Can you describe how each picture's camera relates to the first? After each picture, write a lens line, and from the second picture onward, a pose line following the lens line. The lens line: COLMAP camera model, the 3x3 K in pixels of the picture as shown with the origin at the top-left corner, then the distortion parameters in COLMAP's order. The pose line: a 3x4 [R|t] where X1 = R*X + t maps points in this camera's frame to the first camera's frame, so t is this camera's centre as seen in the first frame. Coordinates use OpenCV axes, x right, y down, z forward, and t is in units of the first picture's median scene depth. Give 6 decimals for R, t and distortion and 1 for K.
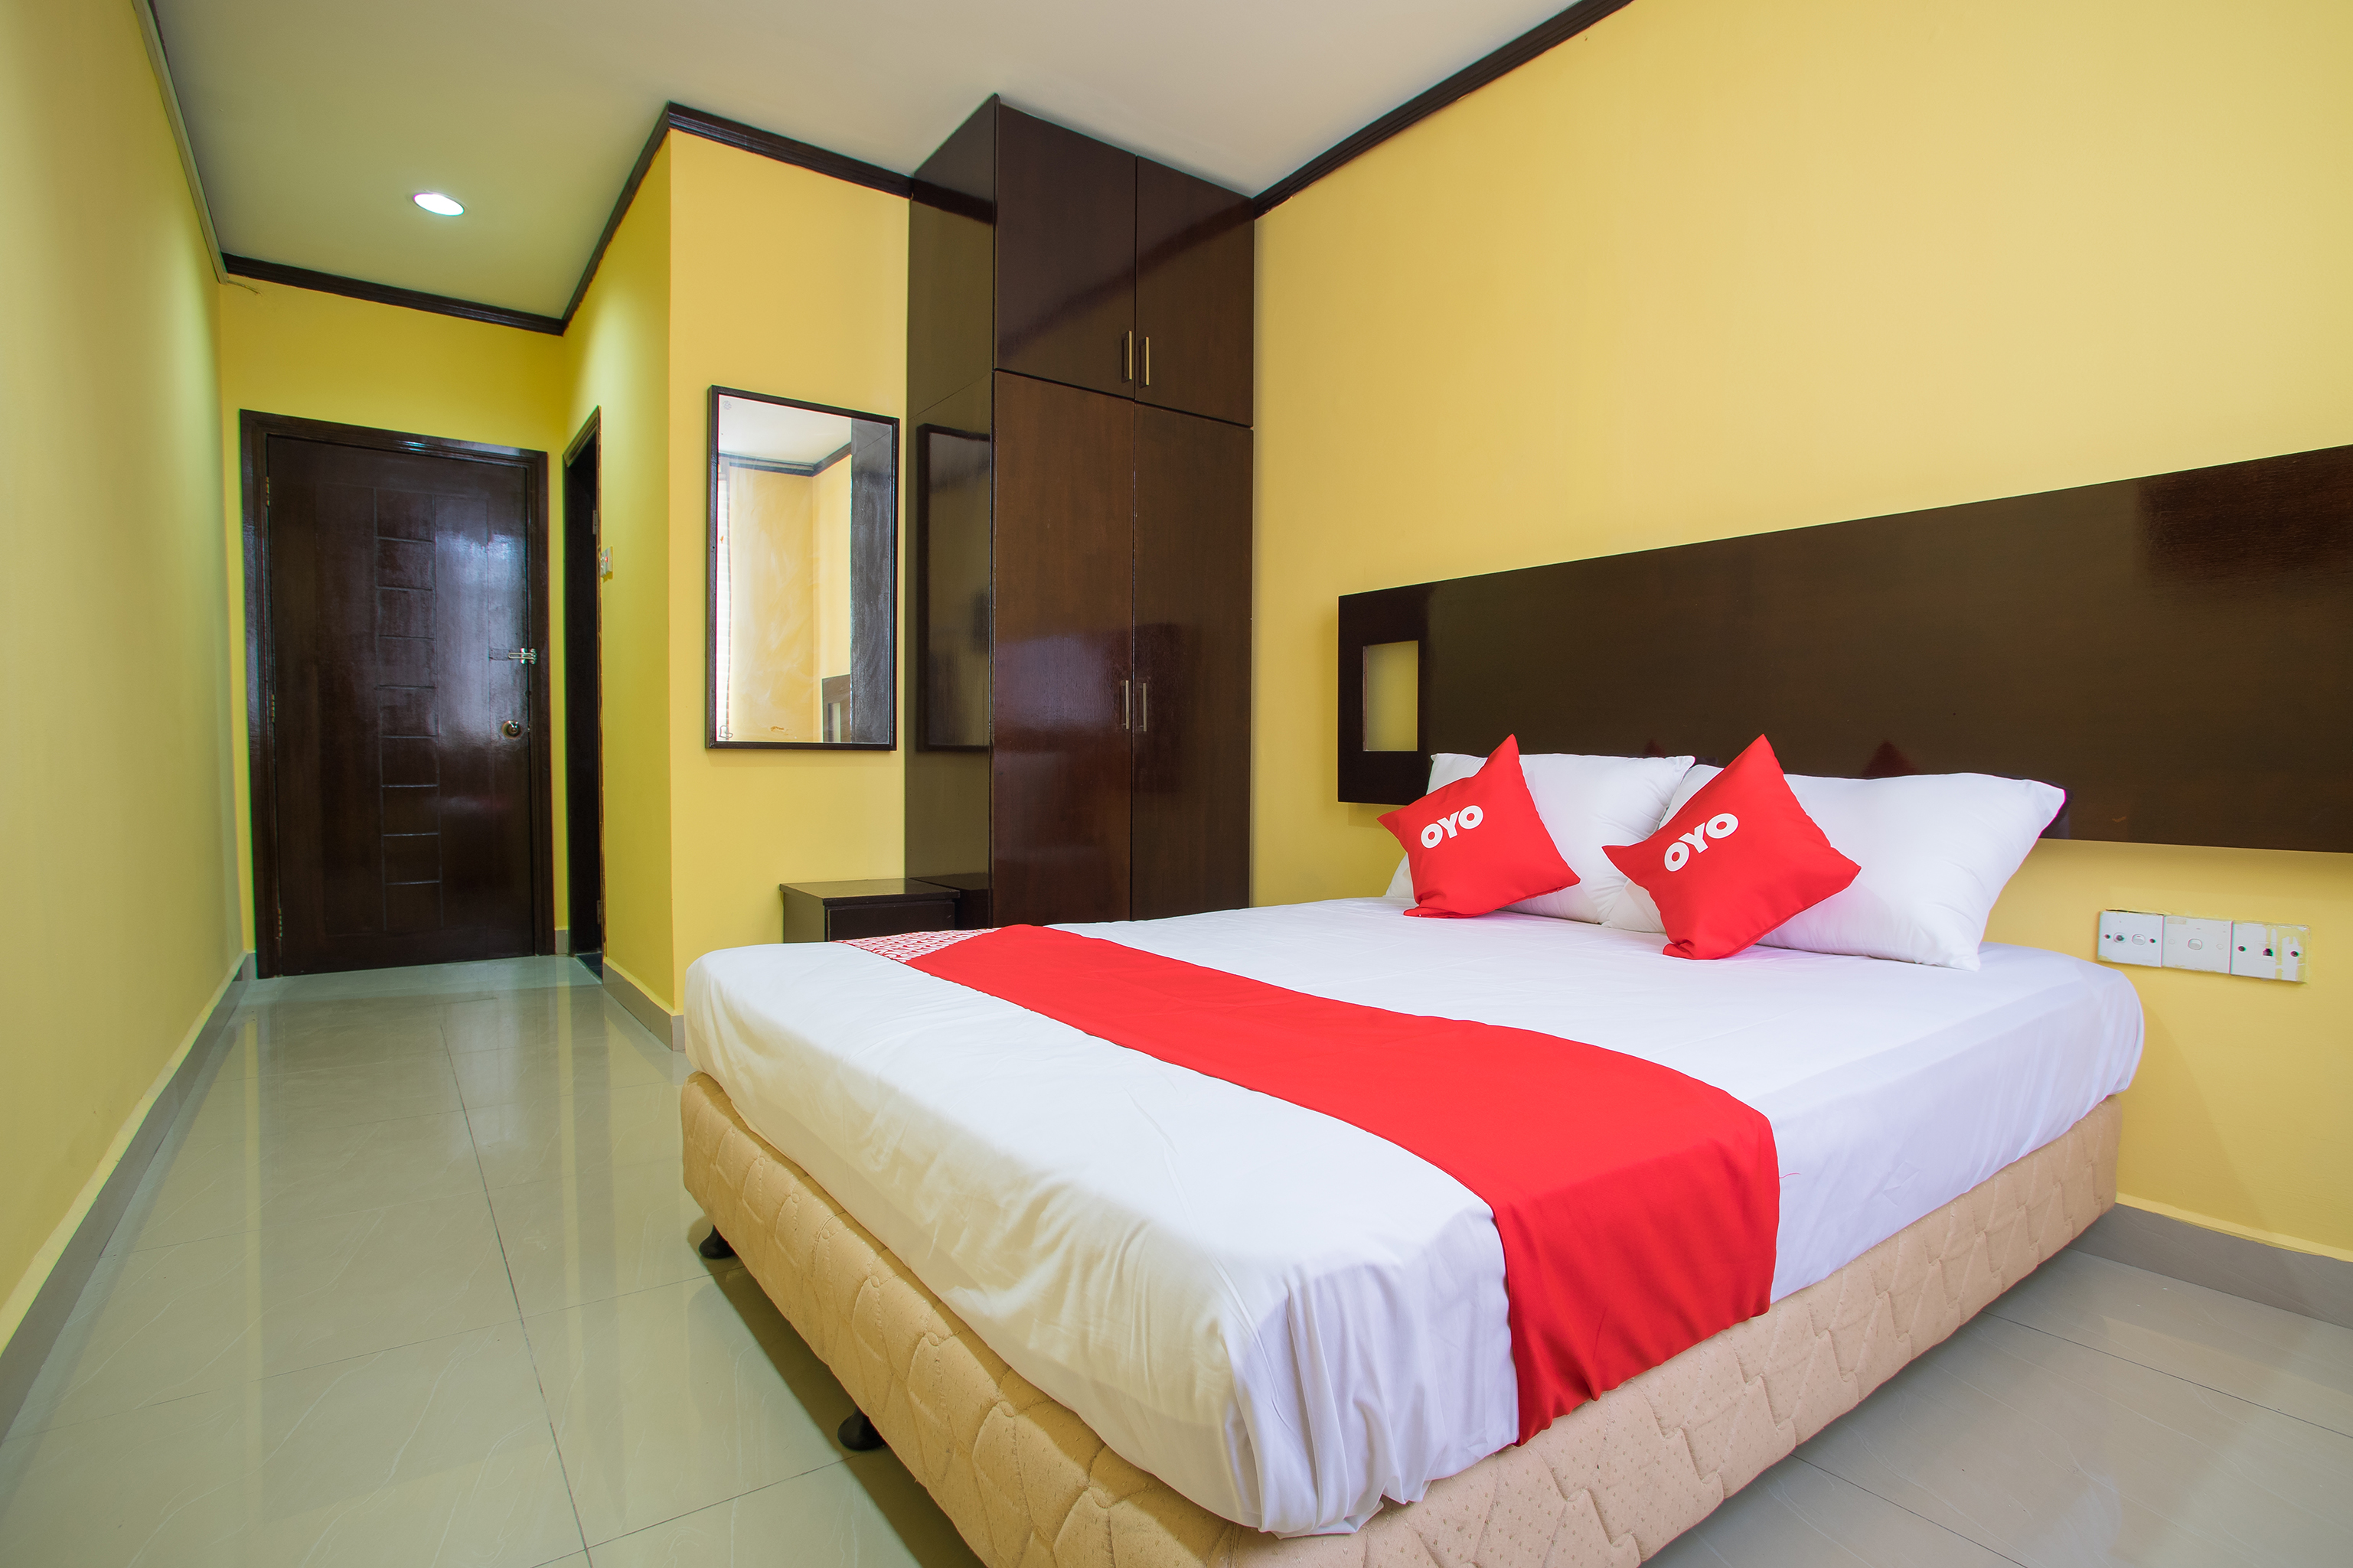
lens RADIAL K [[1138.7, 0, 1176.5], [0, 1138.7, 784.0], [0, 0, 1]] dist [-0.000569, 0.000171]
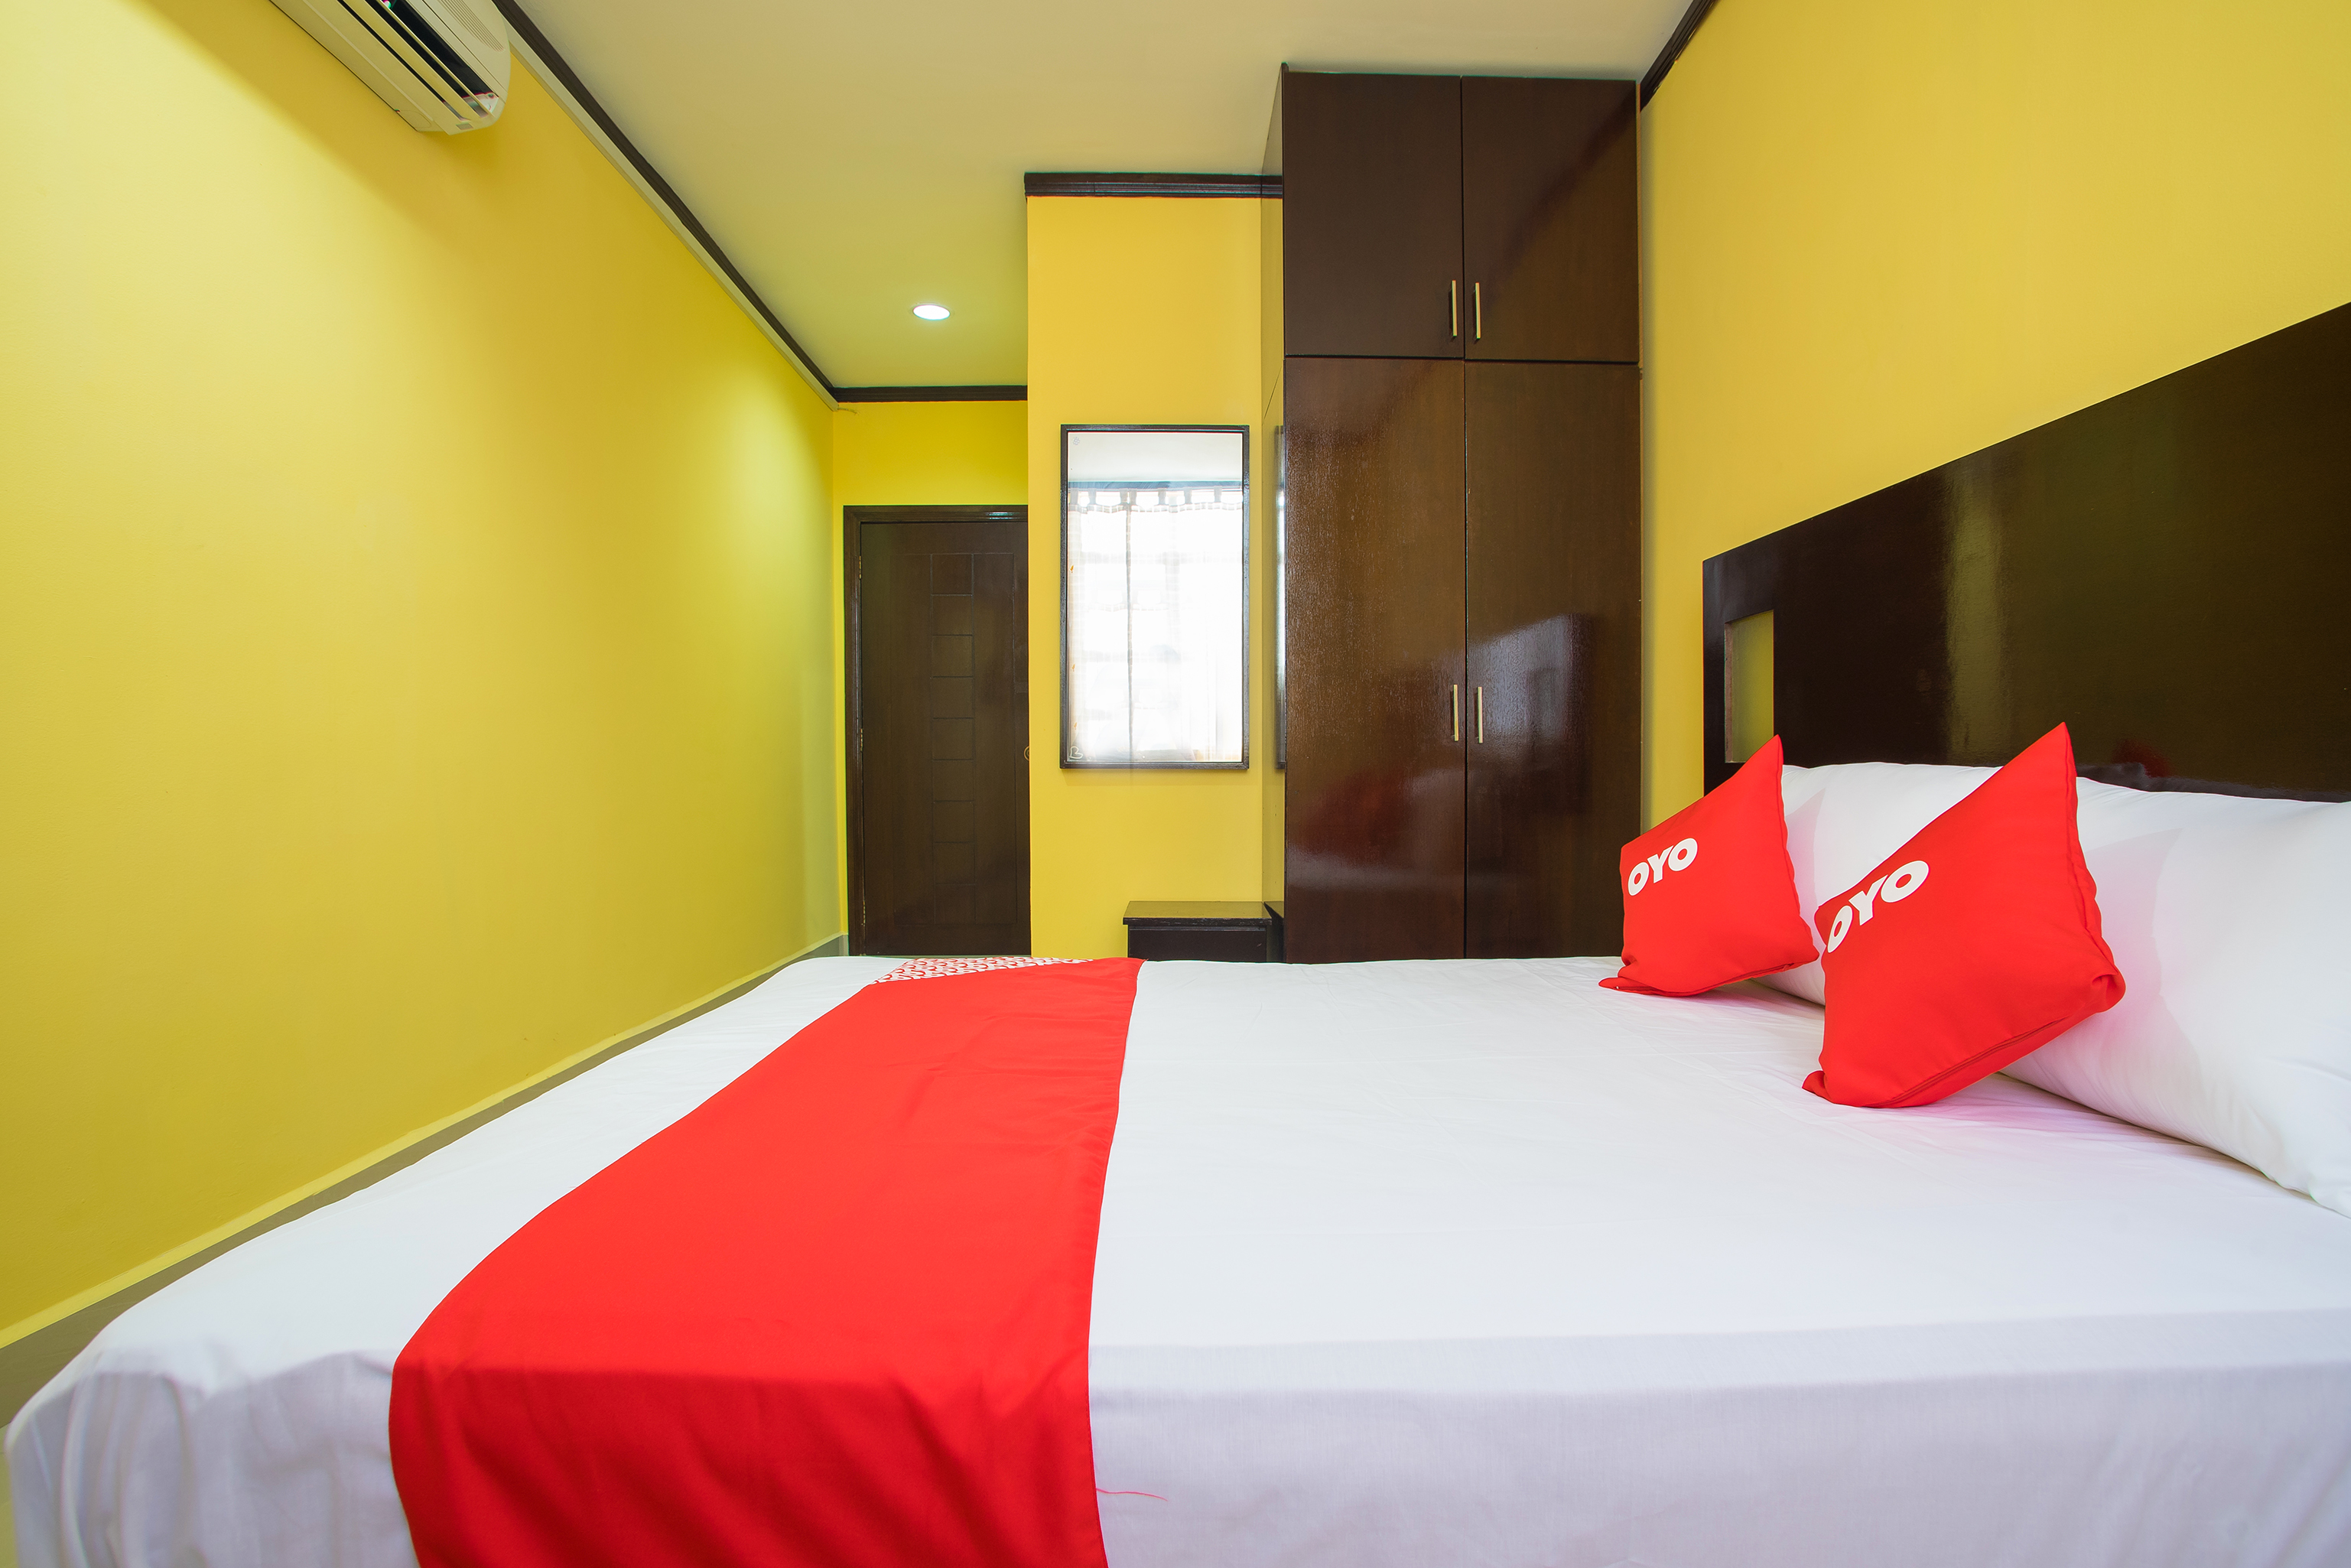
lens RADIAL K [[1177.3, 0, 1233.7], [0, 1177.3, 784.3], [0, 0, 1]] dist [-0.023018, 0.021713]
pose [[0.833029, -0.000404, -0.553229, 0.312516], [-0.011893, 0.999756, -0.018639, 0.001972], [0.553101, 0.022107, 0.832821, 0.178137]]
